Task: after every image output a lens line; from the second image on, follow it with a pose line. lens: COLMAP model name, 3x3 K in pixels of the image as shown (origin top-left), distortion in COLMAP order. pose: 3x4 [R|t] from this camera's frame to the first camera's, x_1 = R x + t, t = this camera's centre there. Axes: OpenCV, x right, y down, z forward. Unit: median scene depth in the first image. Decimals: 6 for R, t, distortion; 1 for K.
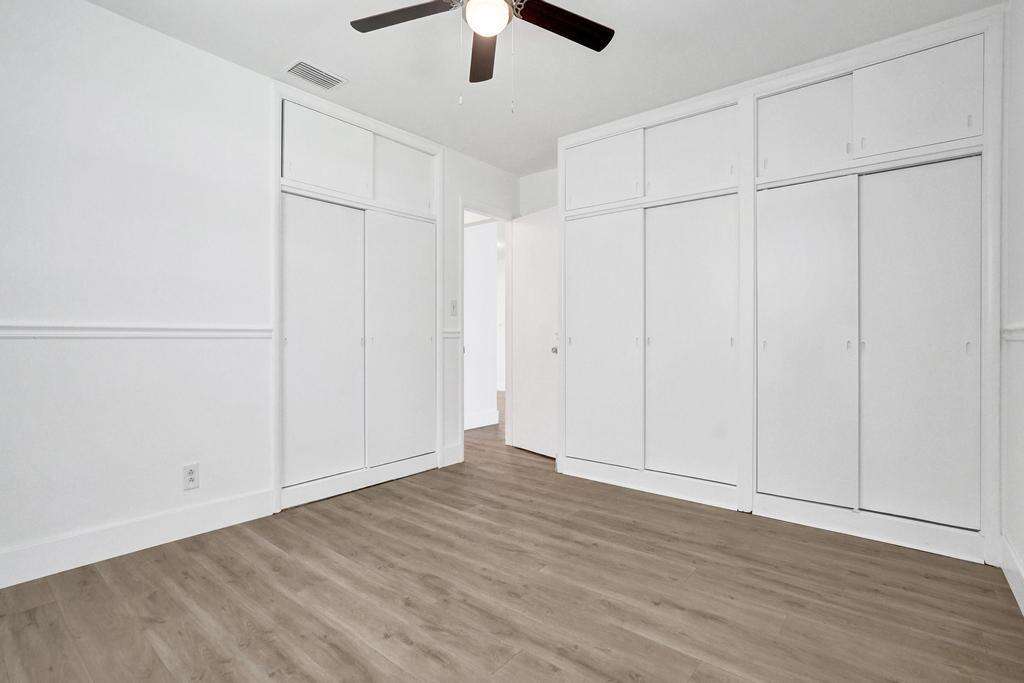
lens RADIAL K [[475.4, 0, 511.1], [0, 475.4, 342.8], [0, 0, 1]] dist [-0.035164, 0.006577]
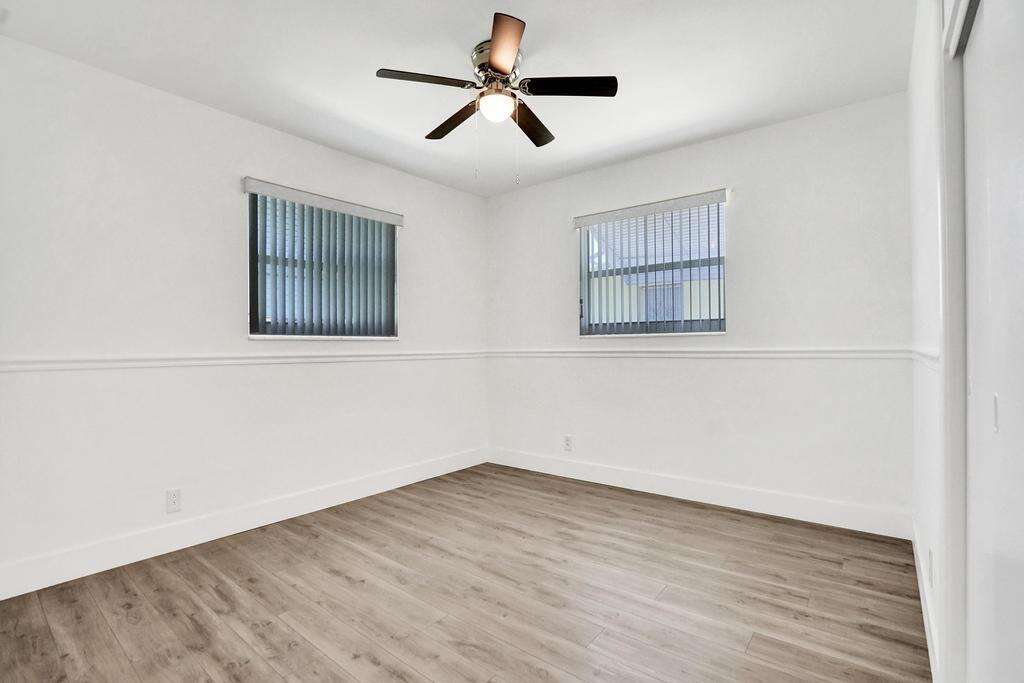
lens RADIAL K [[475.4, 0, 512.1], [0, 475.4, 342.9], [0, 0, 1]] dist [-0.035164, 0.006577]
pose [[-0.999901, 0.008009, -0.011542, -0.073380], [0.008004, 0.999968, 0.000466, -0.066302], [0.011545, 0.000374, -0.999933, 2.213239]]
